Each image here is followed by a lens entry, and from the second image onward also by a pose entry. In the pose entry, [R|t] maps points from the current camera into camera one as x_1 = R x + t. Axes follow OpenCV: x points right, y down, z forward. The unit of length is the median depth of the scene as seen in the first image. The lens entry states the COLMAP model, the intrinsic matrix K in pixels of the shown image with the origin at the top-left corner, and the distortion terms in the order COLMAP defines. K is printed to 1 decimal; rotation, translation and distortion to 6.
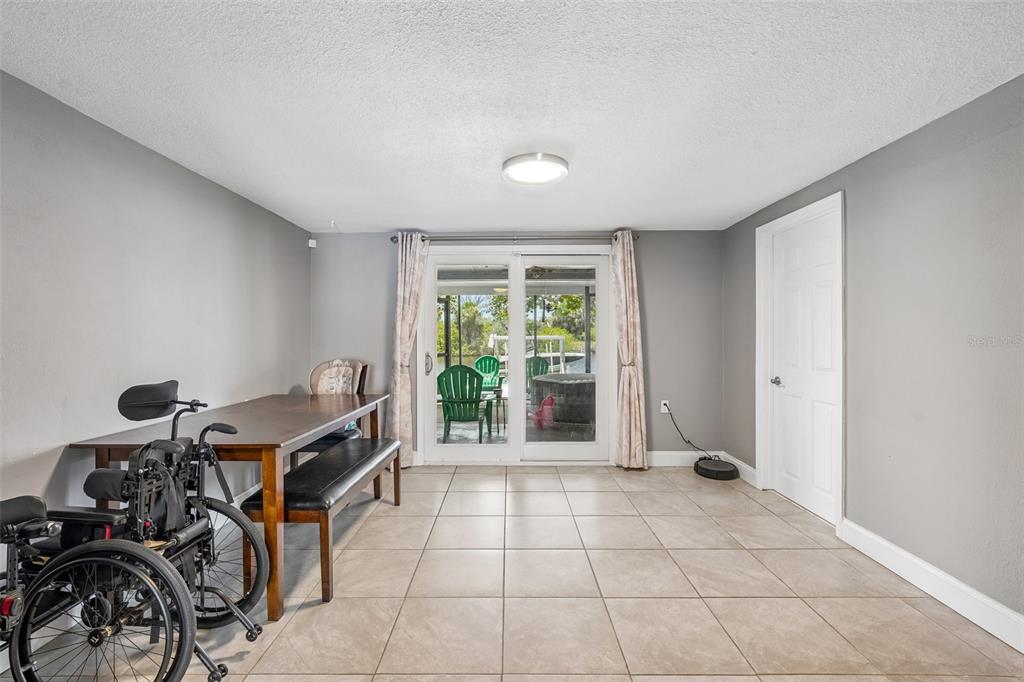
lens RADIAL K [[431.6, 0, 508.4], [0, 431.6, 340.0], [0, 0, 1]] dist [-0.000490, -0.000015]
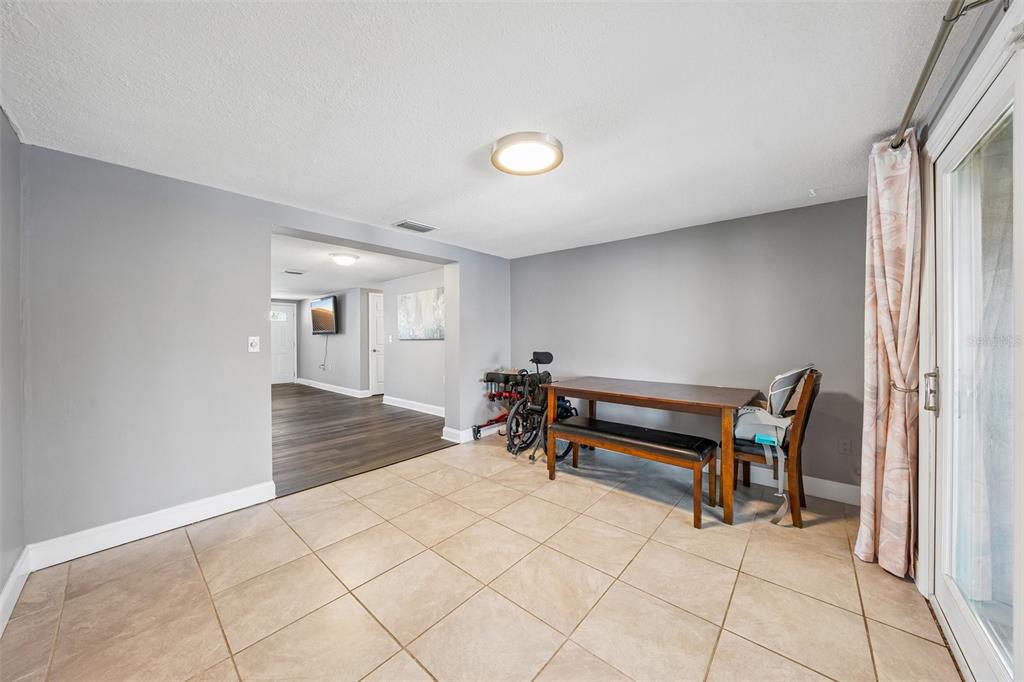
lens RADIAL K [[350.2, 0, 506.9], [0, 350.2, 337.6], [0, 0, 1]] dist [-0.000112, -0.000001]
pose [[-0.652418, 0.007218, -0.757825, 0.845752], [0.001612, 0.999966, 0.008137, -0.011244], [0.757857, 0.004087, -0.652407, 1.864219]]
